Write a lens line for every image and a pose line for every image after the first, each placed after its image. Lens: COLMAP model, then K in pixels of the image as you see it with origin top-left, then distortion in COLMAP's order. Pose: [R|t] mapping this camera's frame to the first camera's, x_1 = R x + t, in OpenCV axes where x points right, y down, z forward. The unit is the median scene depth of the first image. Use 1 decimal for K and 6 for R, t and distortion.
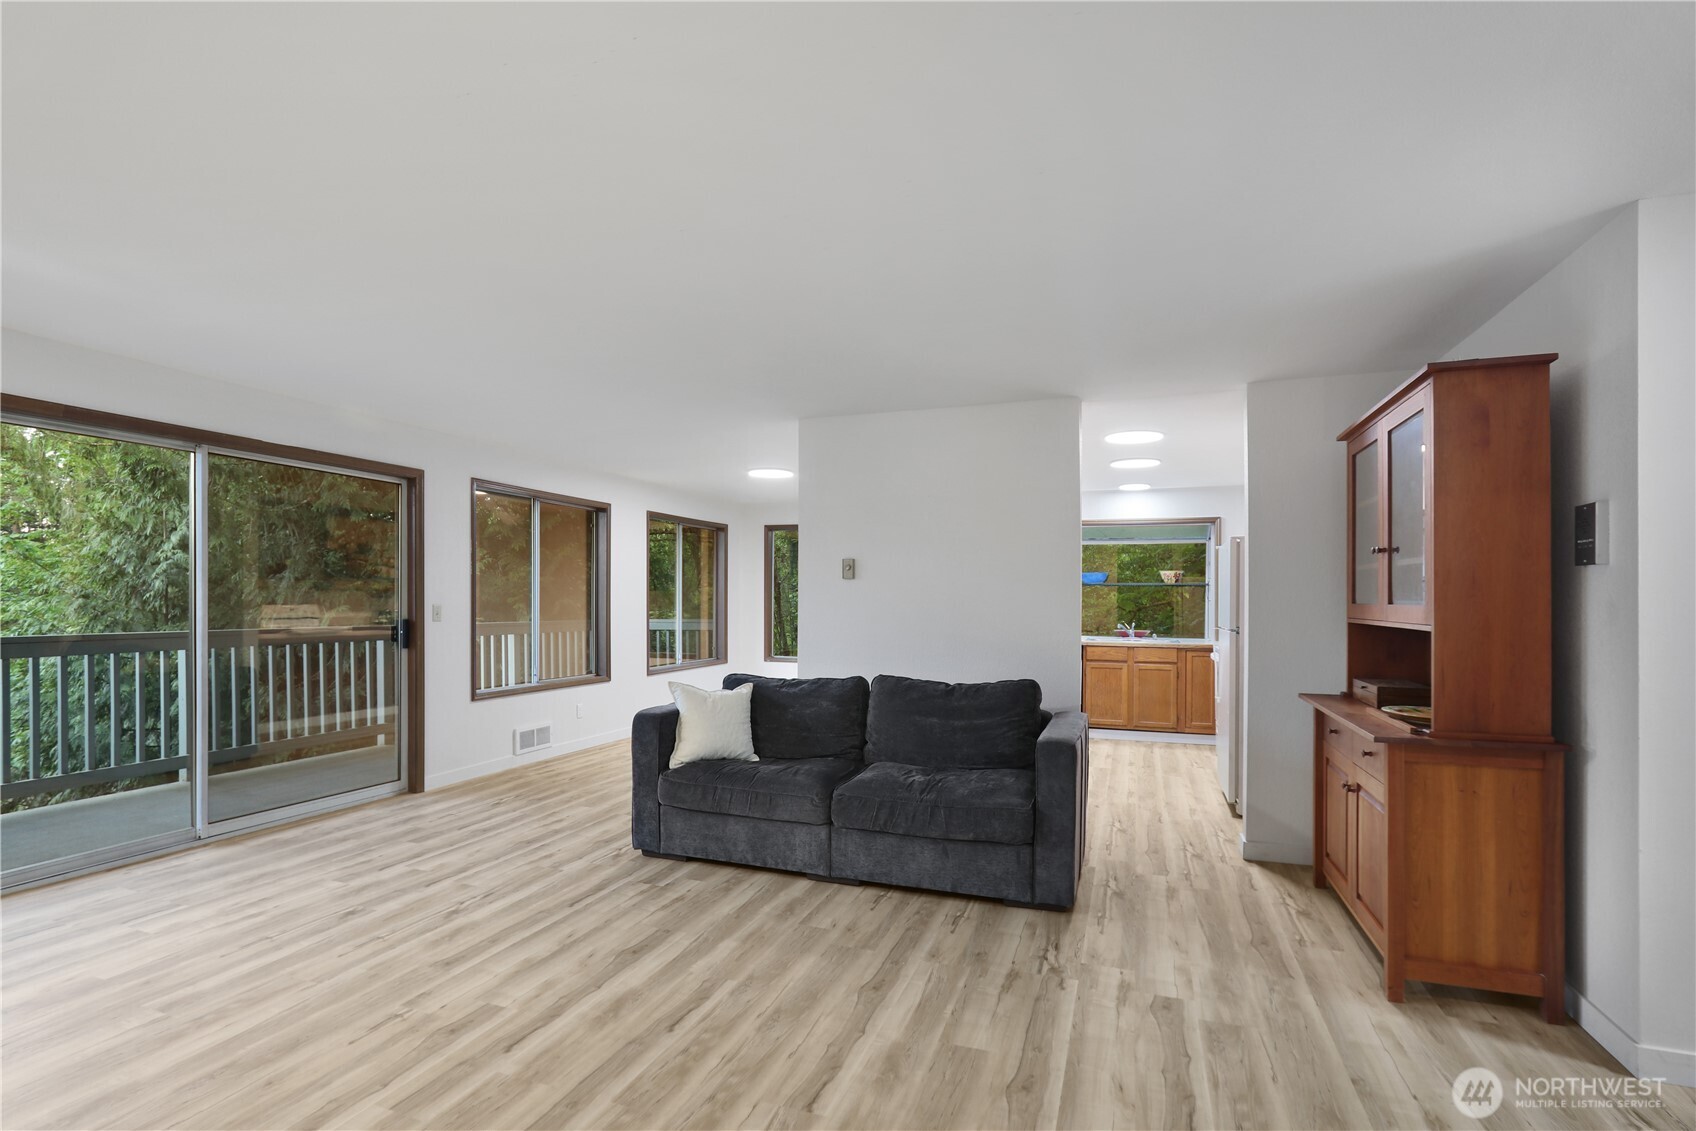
lens RADIAL K [[811.6, 0, 818.5], [0, 811.6, 593.7], [0, 0, 1]] dist [-0.028773, -0.000118]
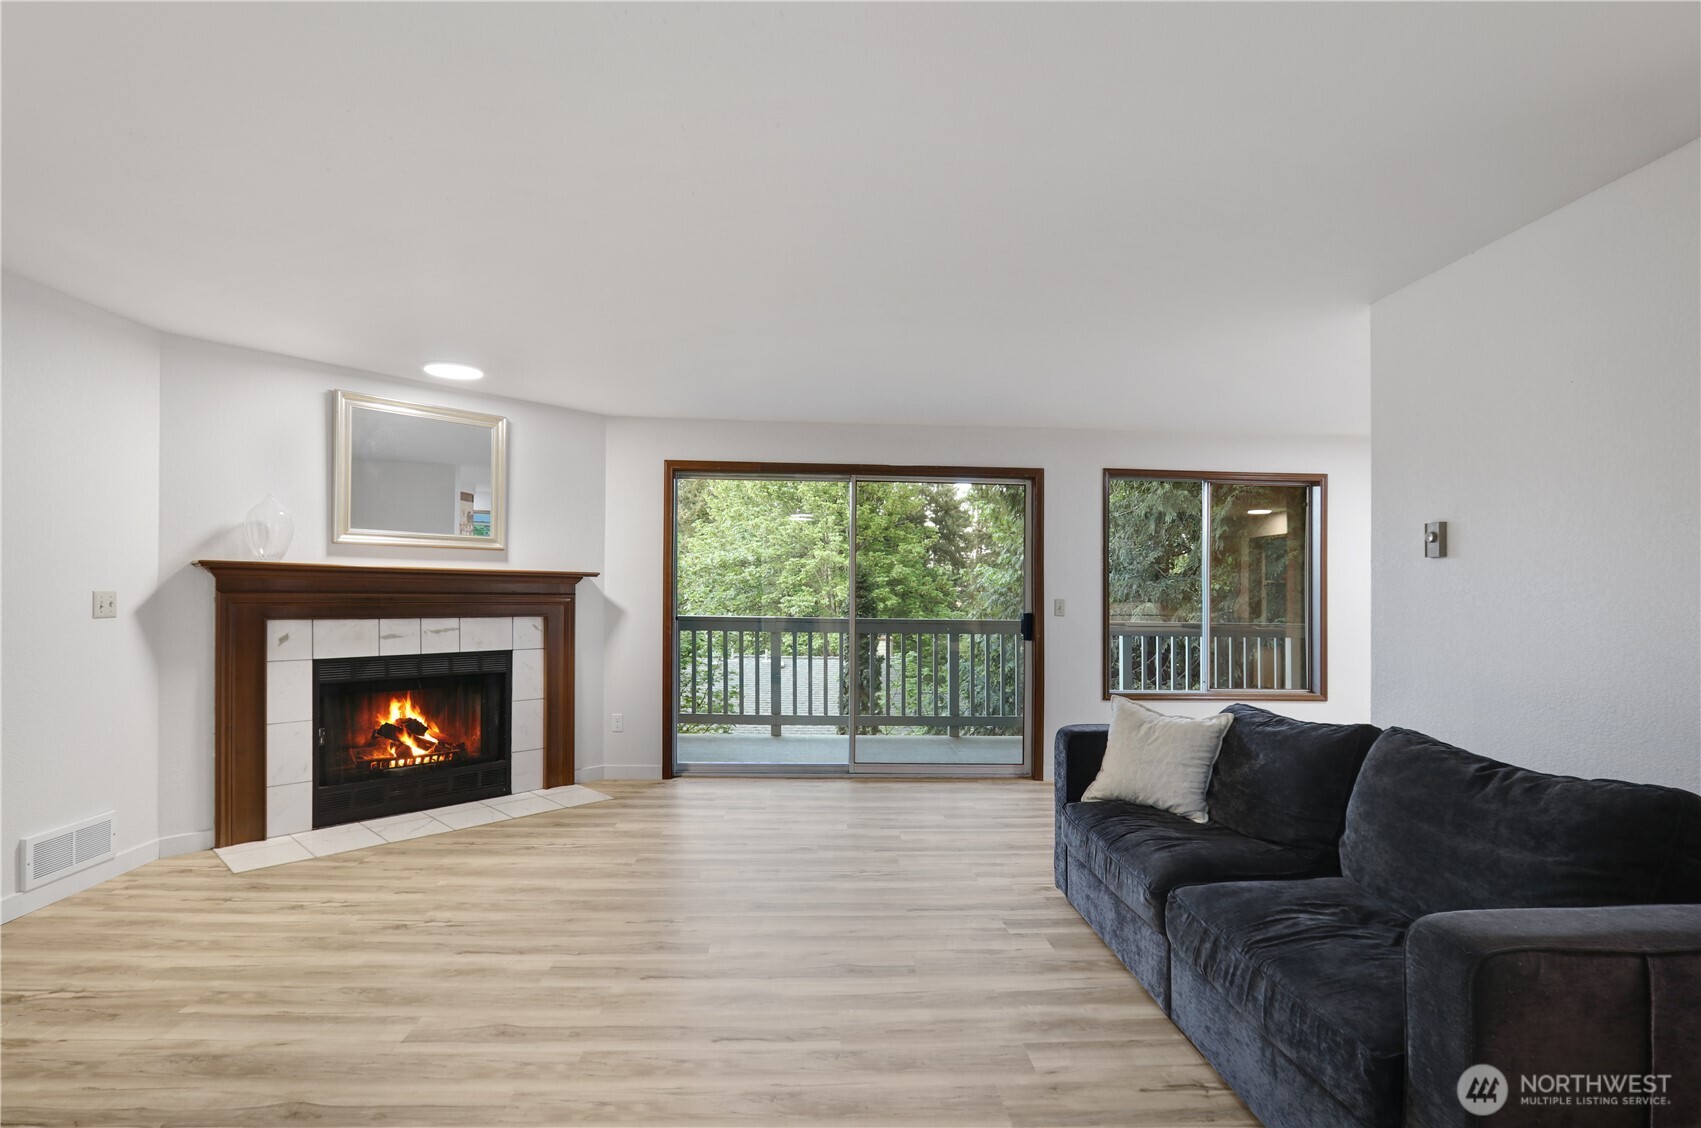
lens RADIAL K [[803.3, 0, 851.8], [0, 803.3, 584.4], [0, 0, 1]] dist [-0.023025, 0.000061]
pose [[0.402547, -0.007999, -0.915364, 0.434541], [-0.000389, 0.999960, -0.008909, 0.006561], [0.915399, 0.003942, 0.402528, 0.444620]]
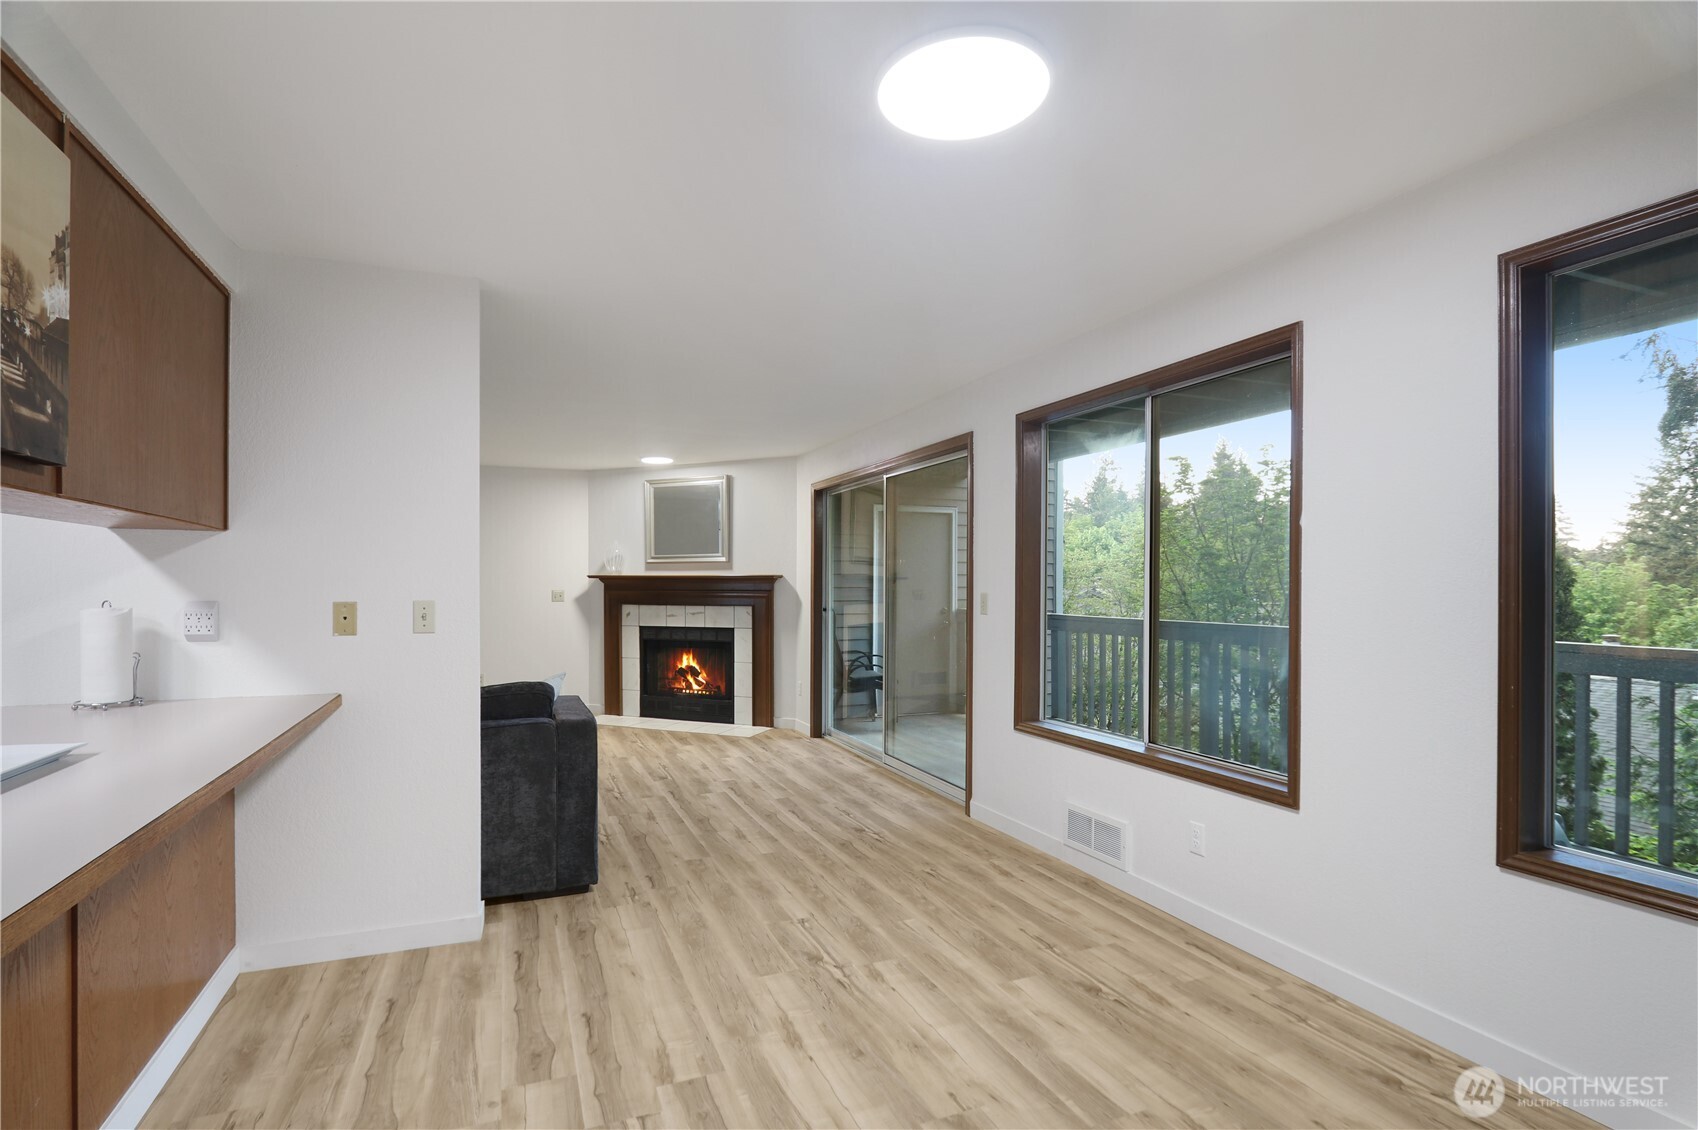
lens RADIAL K [[812.5, 0, 819.5], [0, 812.5, 593.2], [0, 0, 1]] dist [-0.028773, -0.000118]
pose [[-0.732989, 0.000761, -0.680240, 0.234854], [0.004258, 0.999985, -0.003469, 0.023009], [0.680228, -0.005439, -0.732981, 1.872595]]
